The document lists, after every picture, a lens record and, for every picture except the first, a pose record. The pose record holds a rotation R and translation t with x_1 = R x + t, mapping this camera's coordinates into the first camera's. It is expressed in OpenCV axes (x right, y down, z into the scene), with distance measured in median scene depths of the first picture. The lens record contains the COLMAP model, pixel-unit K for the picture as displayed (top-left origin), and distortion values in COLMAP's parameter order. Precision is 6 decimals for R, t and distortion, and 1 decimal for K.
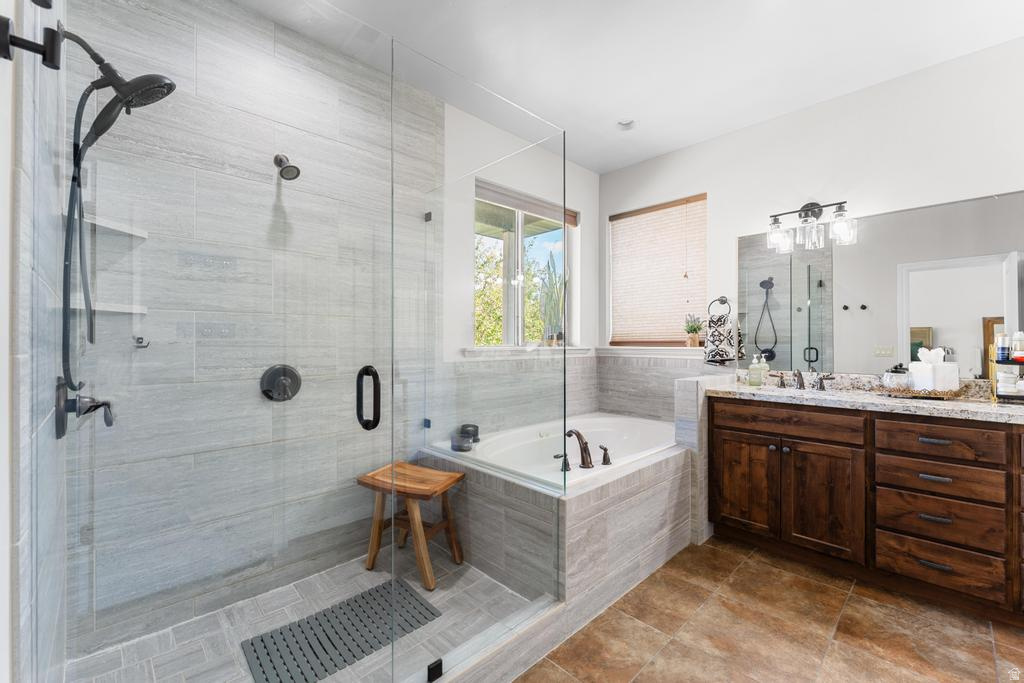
lens RADIAL K [[426.5, 0, 495.4], [0, 426.5, 341.4], [0, 0, 1]] dist [-0.001498, 0.000482]
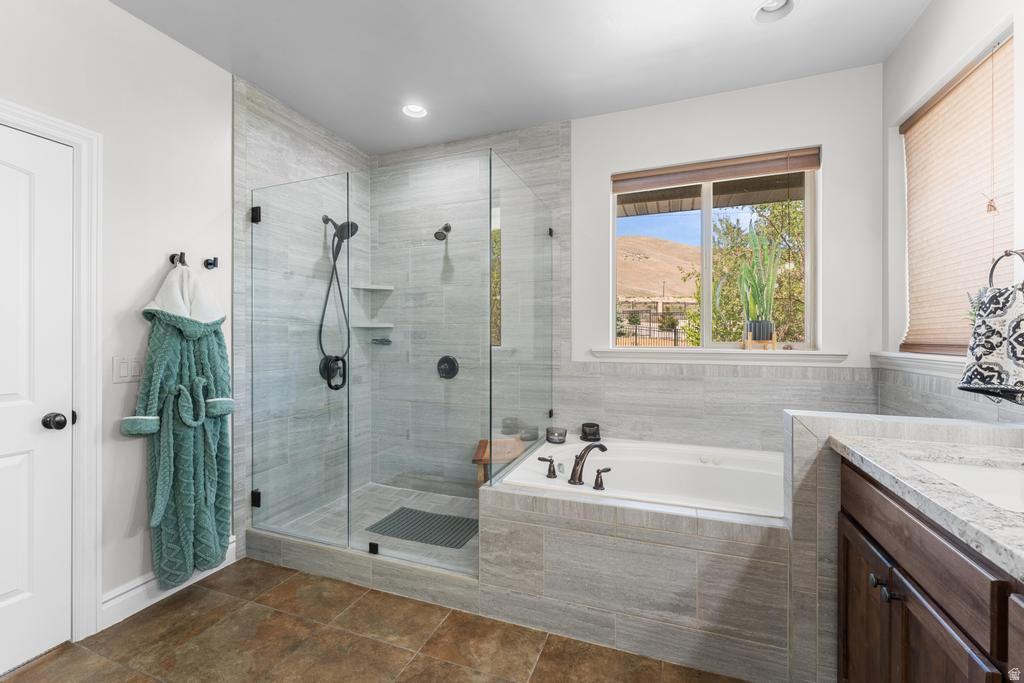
lens RADIAL K [[426.5, 0, 513.4], [0, 426.5, 337.9], [0, 0, 1]] dist [-0.001498, 0.000482]
pose [[0.443618, 0.002962, -0.896211, 0.996363], [-0.000299, 0.999995, 0.003157, -0.017093], [0.896216, -0.001133, 0.443617, 0.495362]]
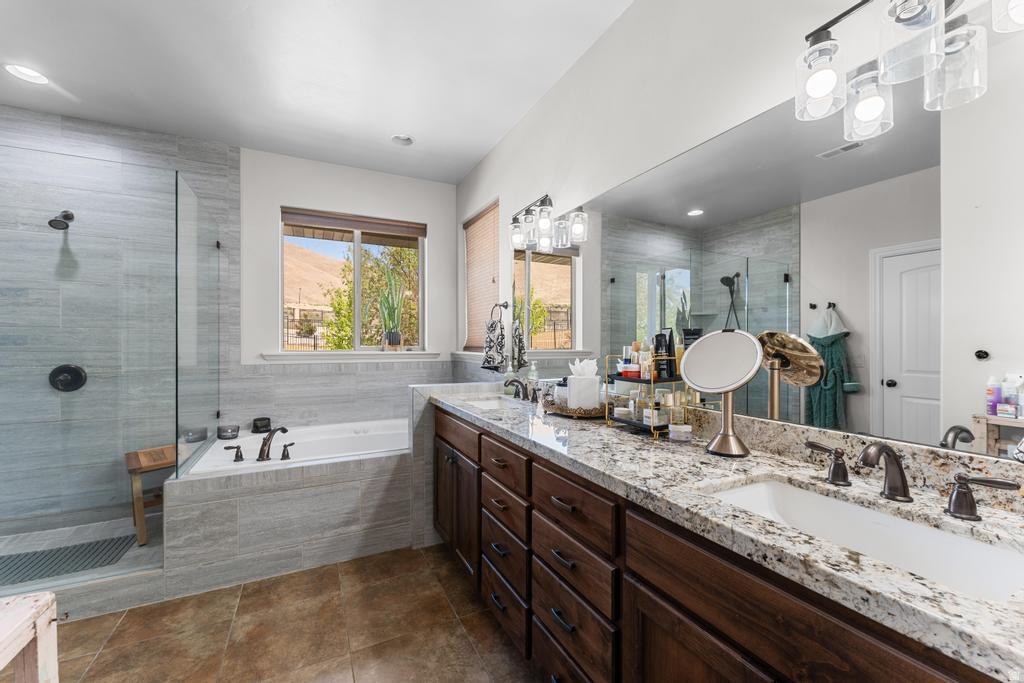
lens RADIAL K [[403.2, 0, 502.9], [0, 403.2, 343.9], [0, 0, 1]] dist [-0.001221, -0.000387]
pose [[0.954248, 0.001716, -0.299012, 1.171436], [-0.001124, 0.999997, 0.002152, -0.016089], [0.299014, -0.001717, 0.954247, 0.179629]]
